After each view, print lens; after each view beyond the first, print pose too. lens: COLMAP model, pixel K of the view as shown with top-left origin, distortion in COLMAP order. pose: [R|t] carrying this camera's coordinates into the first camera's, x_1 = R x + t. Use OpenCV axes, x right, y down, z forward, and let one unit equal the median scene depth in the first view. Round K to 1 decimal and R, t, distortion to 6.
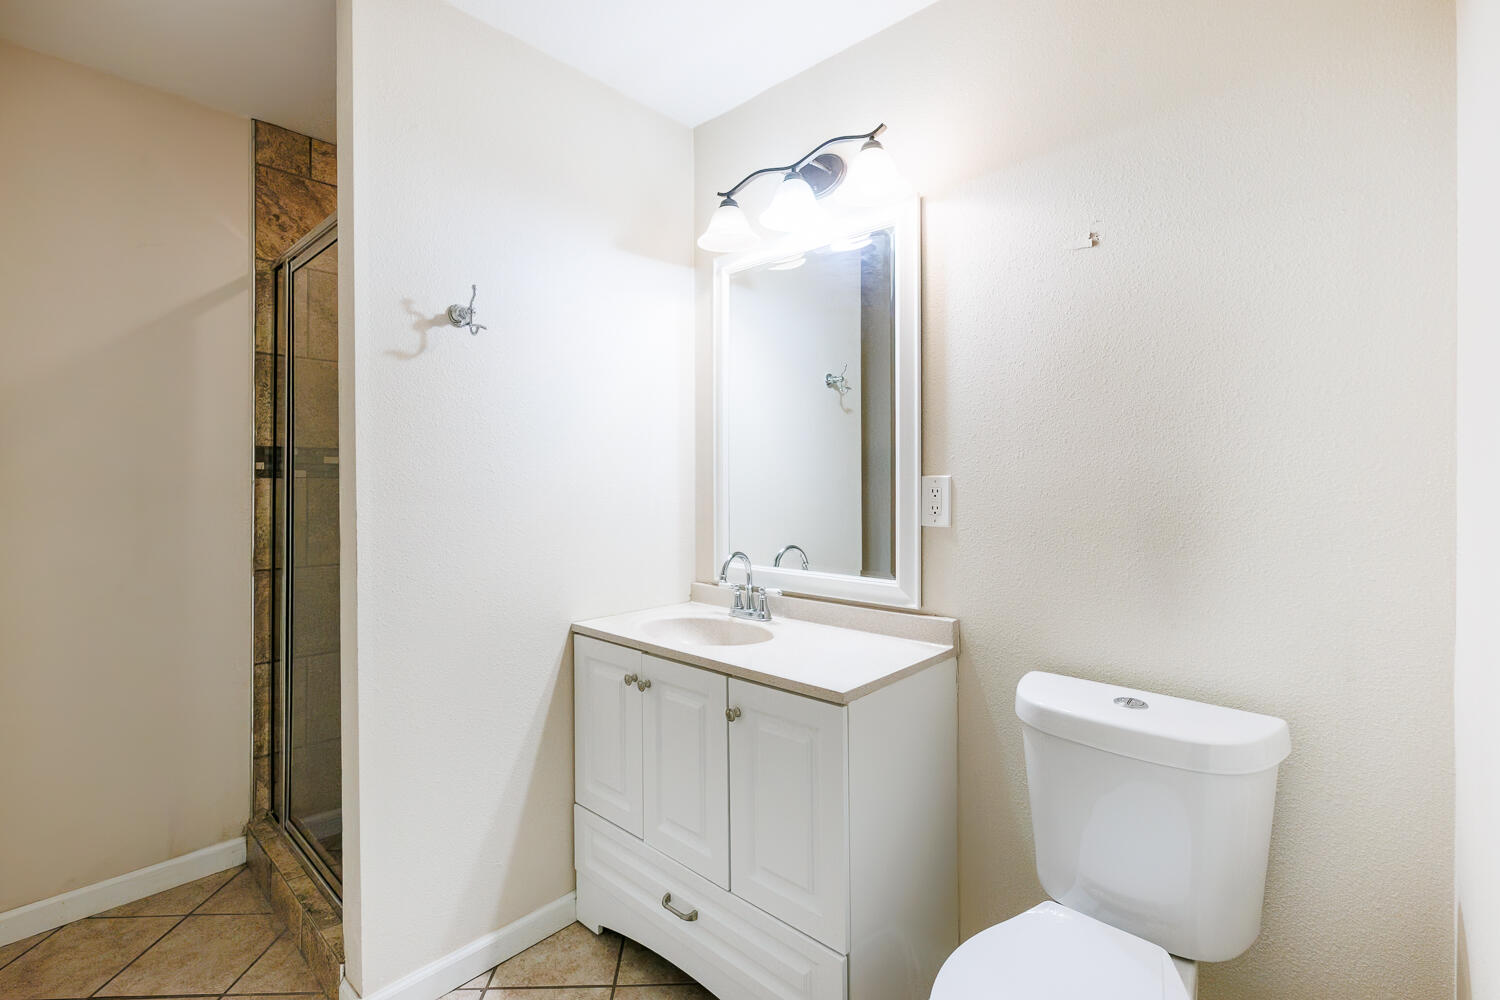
lens RADIAL K [[666.8, 0, 751.9], [0, 666.8, 493.9], [0, 0, 1]] dist [-0.002259, -0.000601]
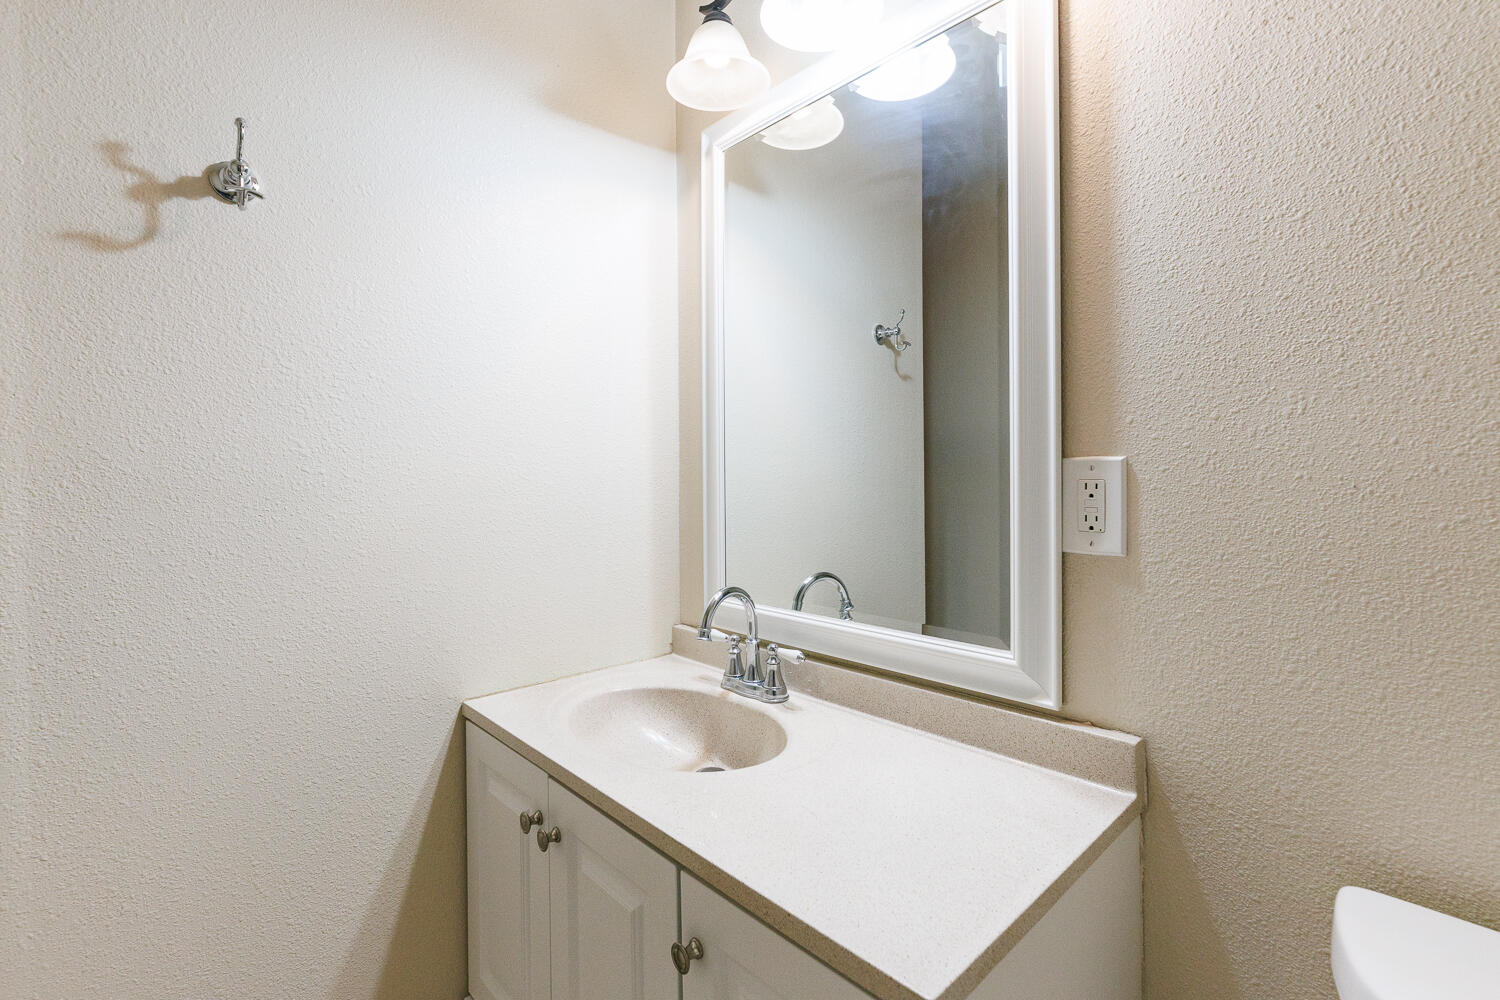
lens RADIAL K [[690.2, 0, 739.9], [0, 690.2, 474.7], [0, 0, 1]] dist [0.004703, -0.000113]
pose [[0.996774, -0.003445, -0.080183, 0.038844], [0.001516, 0.999708, -0.024107, -0.000719], [0.080243, 0.023908, 0.996489, 0.386670]]
